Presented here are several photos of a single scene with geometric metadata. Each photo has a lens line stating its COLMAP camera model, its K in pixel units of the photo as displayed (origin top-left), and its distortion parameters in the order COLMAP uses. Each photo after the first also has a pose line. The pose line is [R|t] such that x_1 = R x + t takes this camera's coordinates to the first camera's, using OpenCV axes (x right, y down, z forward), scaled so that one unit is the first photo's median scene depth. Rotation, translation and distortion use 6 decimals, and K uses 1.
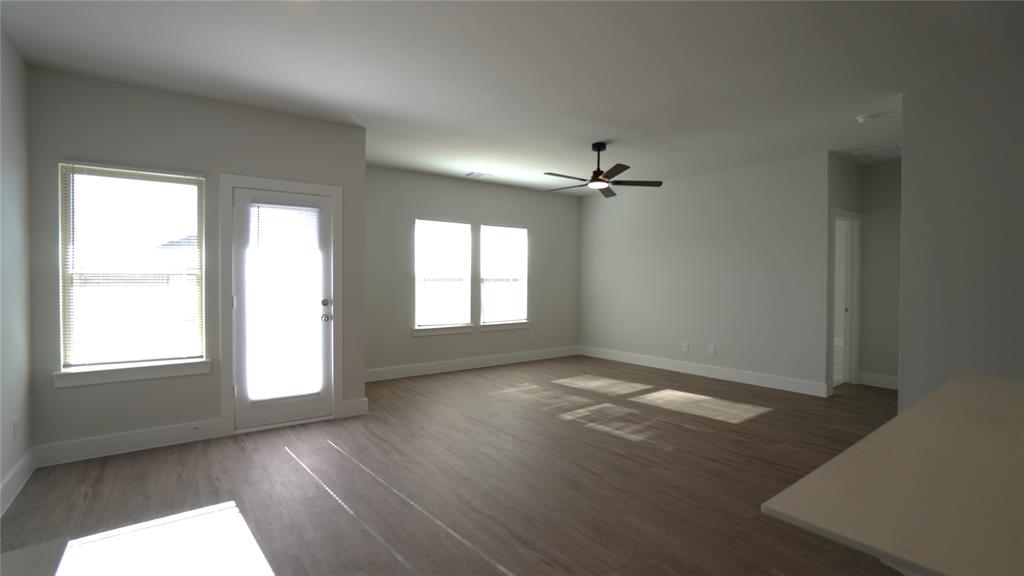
lens RADIAL K [[447.0, 0, 500.5], [0, 447.0, 288.4], [0, 0, 1]] dist [-0.054040, 0.000147]
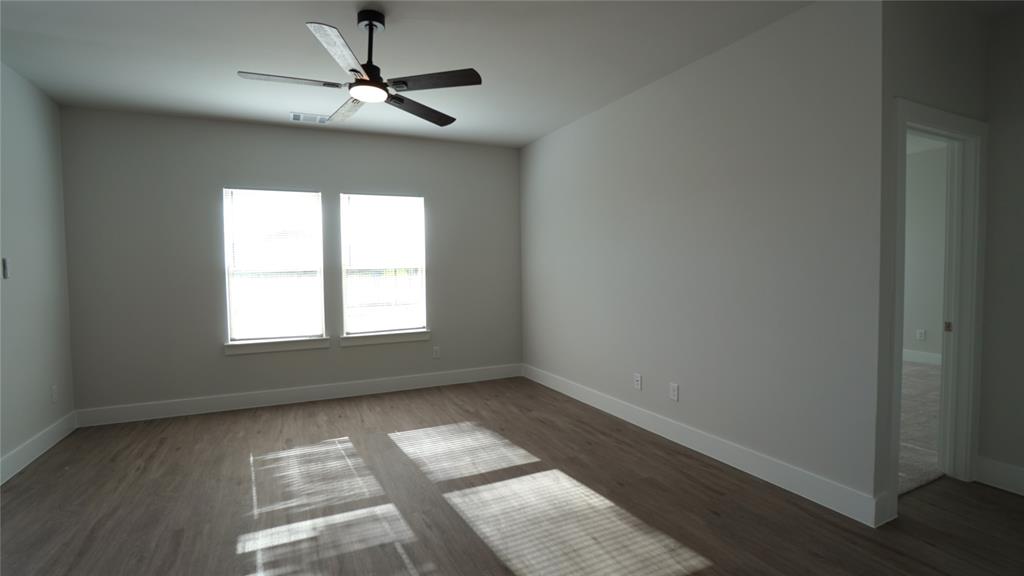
lens RADIAL K [[451.8, 0, 512.0], [0, 451.8, 288.0], [0, 0, 1]] dist [-0.036385, 0.000663]
pose [[0.981128, -0.007660, -0.193209, 0.385028], [0.013347, 0.999515, 0.028150, -0.012461], [0.192900, -0.030198, 0.980754, 0.397397]]
